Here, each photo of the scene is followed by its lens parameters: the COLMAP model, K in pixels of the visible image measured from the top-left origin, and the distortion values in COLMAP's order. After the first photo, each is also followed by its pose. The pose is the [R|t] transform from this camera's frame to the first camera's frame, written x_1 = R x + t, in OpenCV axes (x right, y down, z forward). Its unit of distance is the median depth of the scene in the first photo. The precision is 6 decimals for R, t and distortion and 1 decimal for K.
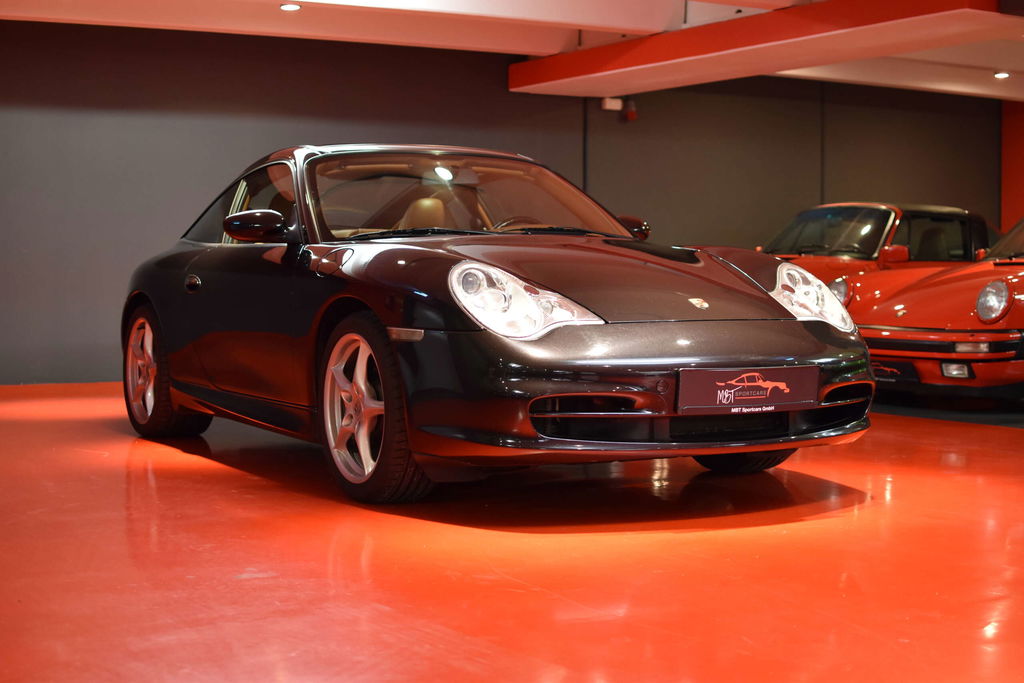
lens RADIAL K [[1627.9, 0, 512.0], [0, 1627.9, 341.5], [0, 0, 1]] dist [-0.204807, 0.128942]
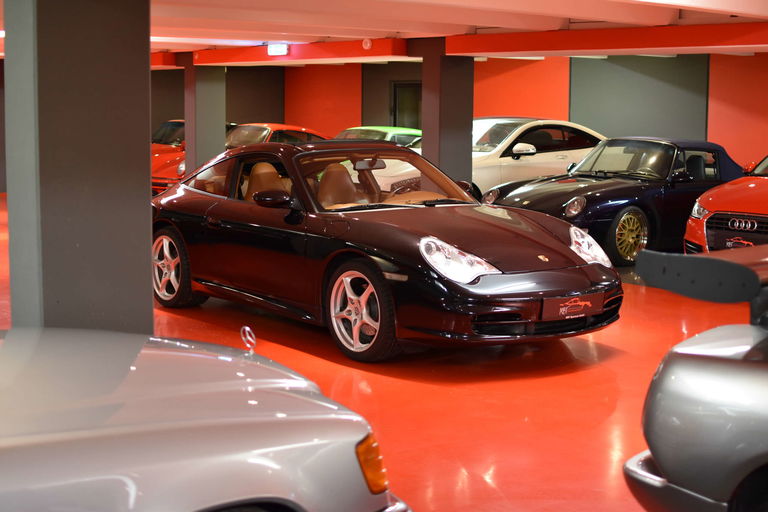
lens RADIAL K [[1220.9, 0, 384.0], [0, 1220.9, 256.0], [0, 0, 1]] dist [-0.204807, 0.128942]
pose [[0.987751, -0.004190, 0.155985, -0.298307], [-0.008250, 0.996839, 0.079017, -0.140101], [-0.155823, -0.079336, 0.984594, -0.391991]]
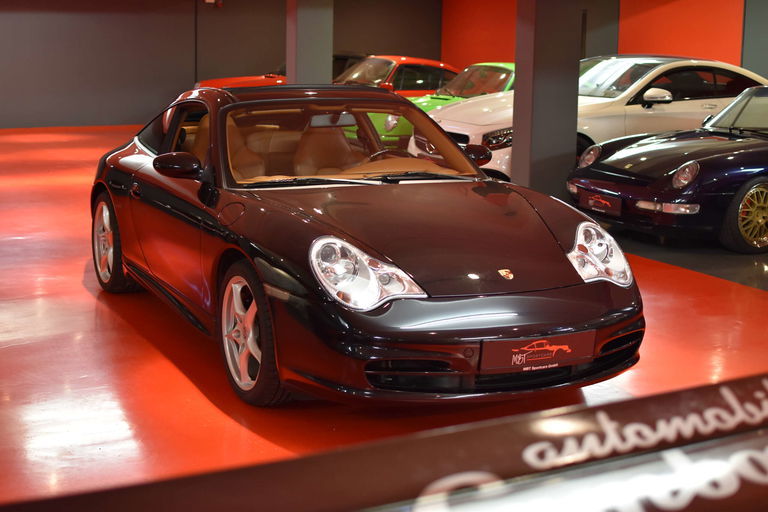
lens RADIAL K [[1220.9, 0, 384.0], [0, 1220.9, 256.0], [0, 0, 1]] dist [-0.204807, 0.128942]
pose [[0.998506, 0.035624, -0.041428, 0.058906], [-0.029496, 0.989693, 0.140133, -0.171325], [0.045993, -0.138702, 0.989266, 0.047793]]
